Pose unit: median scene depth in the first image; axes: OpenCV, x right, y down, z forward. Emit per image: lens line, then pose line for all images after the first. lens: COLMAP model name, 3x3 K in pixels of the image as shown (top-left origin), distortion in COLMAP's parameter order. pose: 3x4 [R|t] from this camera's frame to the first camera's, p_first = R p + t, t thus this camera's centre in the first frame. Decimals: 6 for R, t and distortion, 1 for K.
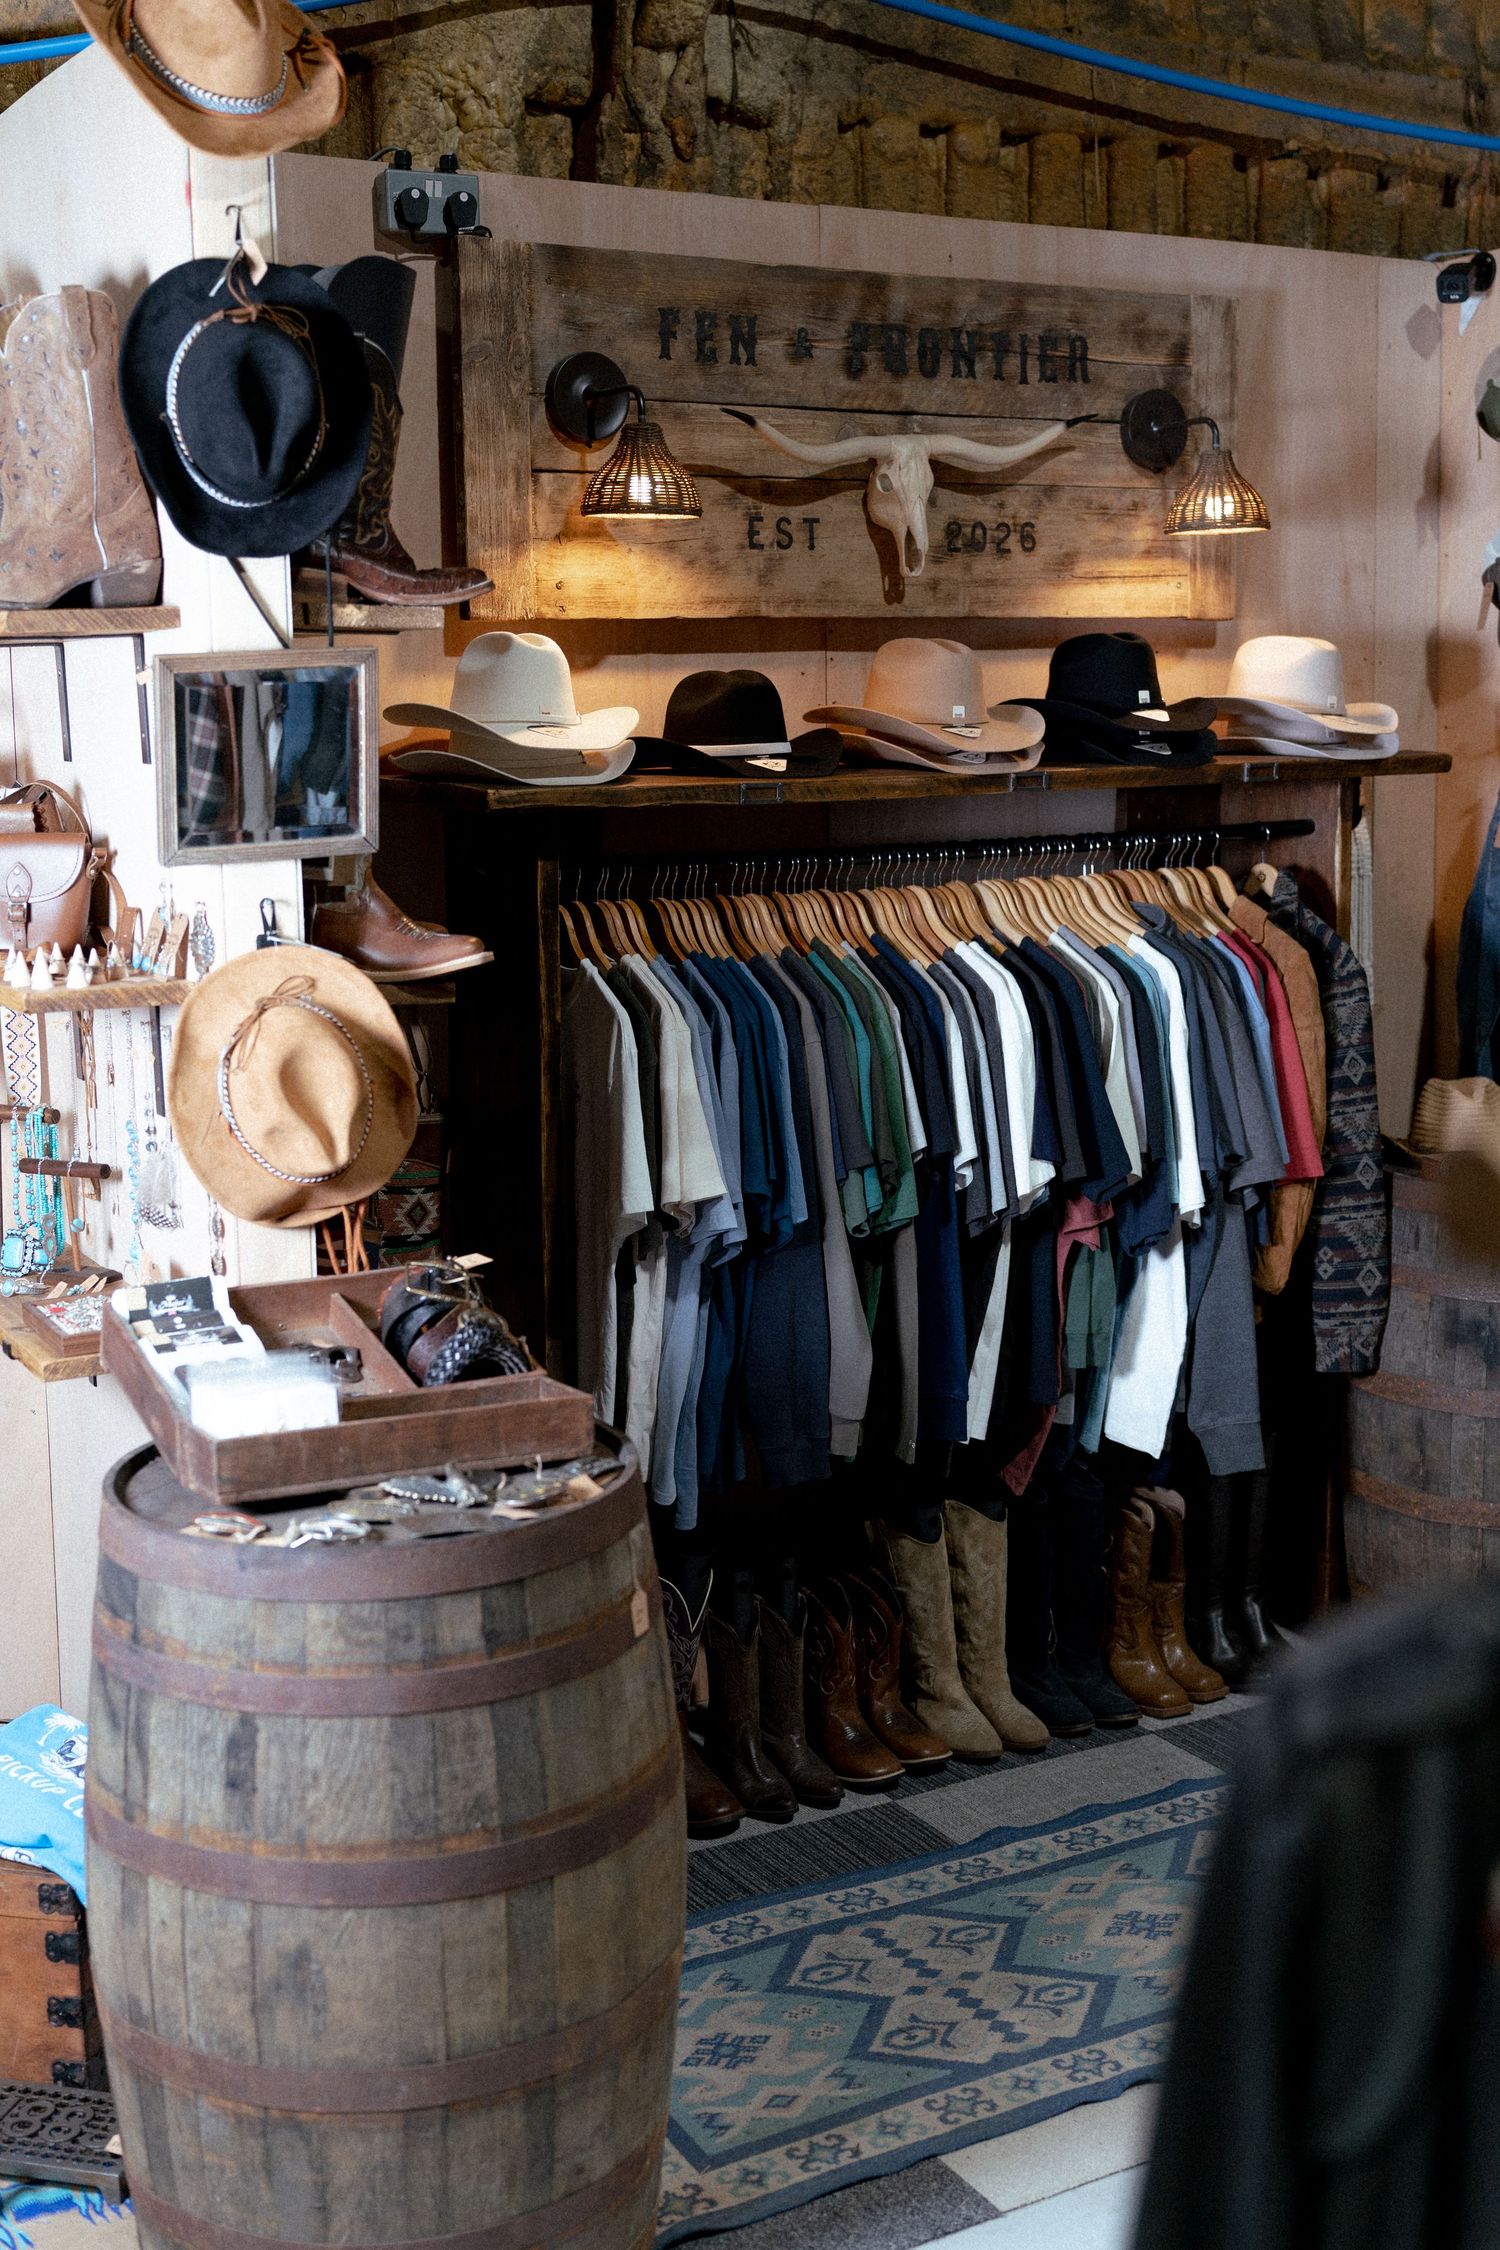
lens RADIAL K [[2553.3, 0, 752.1], [0, 2553.3, 1120.9], [0, 0, 1]] dist [0.012305, 0.000000]
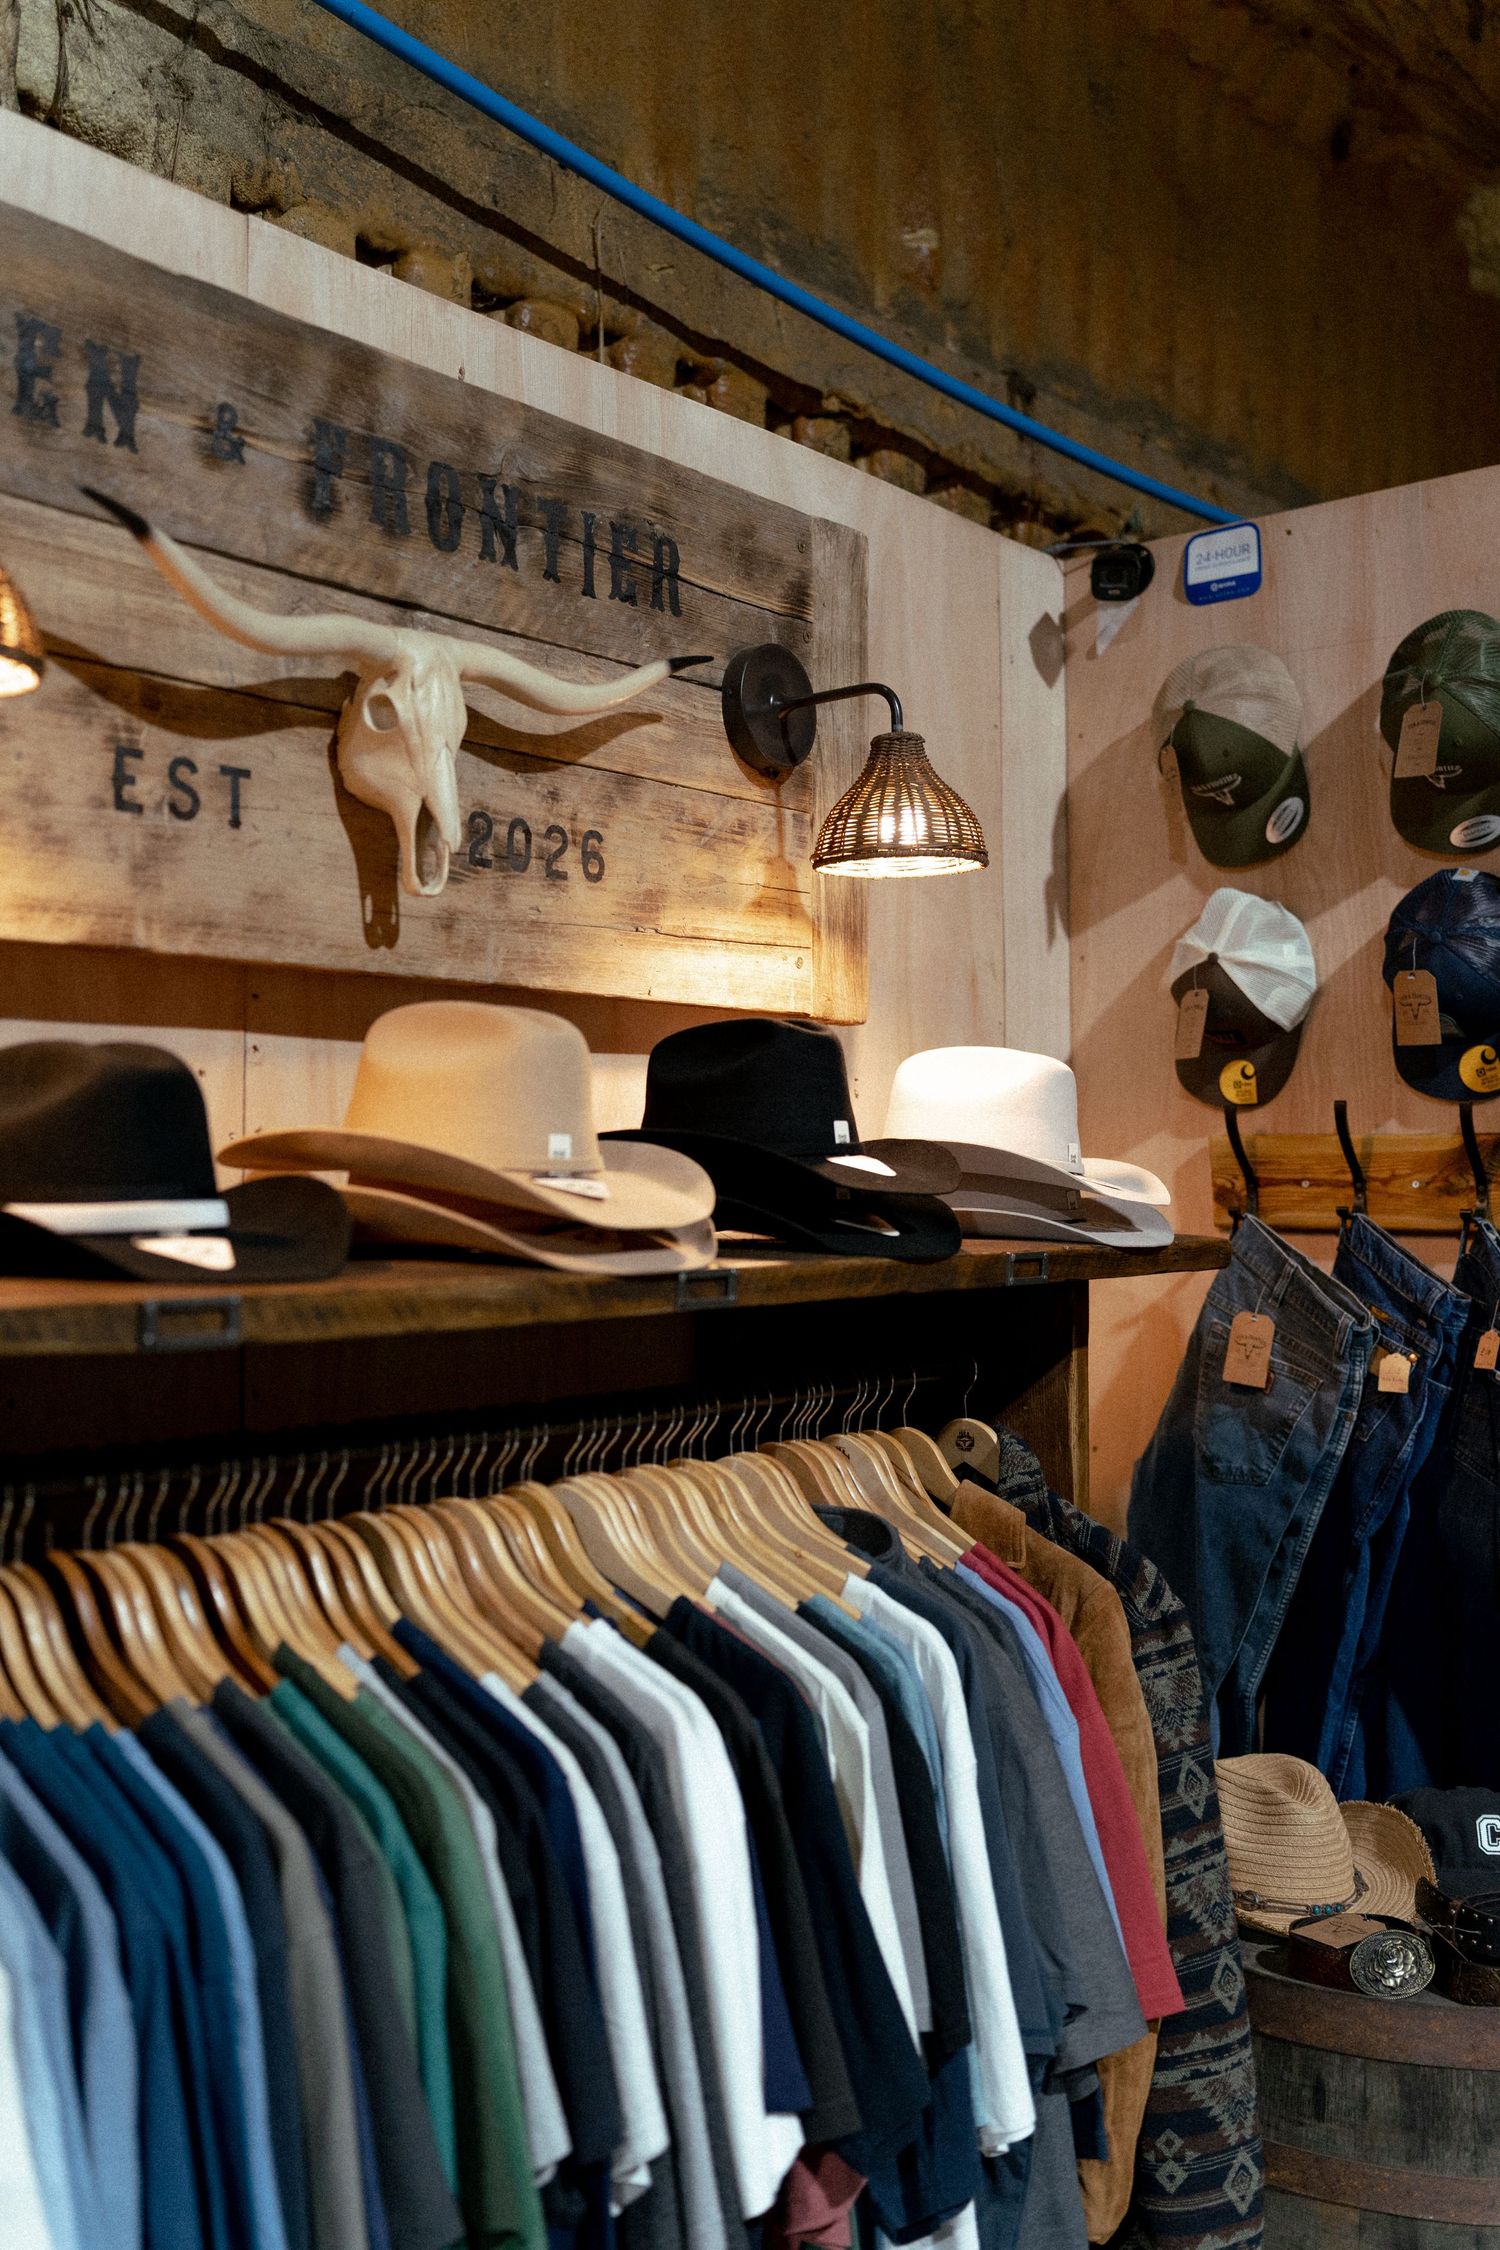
lens RADIAL K [[2271.1, 0, 744.3], [0, 2271.1, 1137.4], [0, 0, 1]] dist [0.004738, 0.000000]
pose [[0.939406, 0.025273, 0.341874, -0.033850], [0.037407, 0.983766, -0.175512, -0.079692], [-0.340760, 0.177666, 0.923210, 0.555332]]
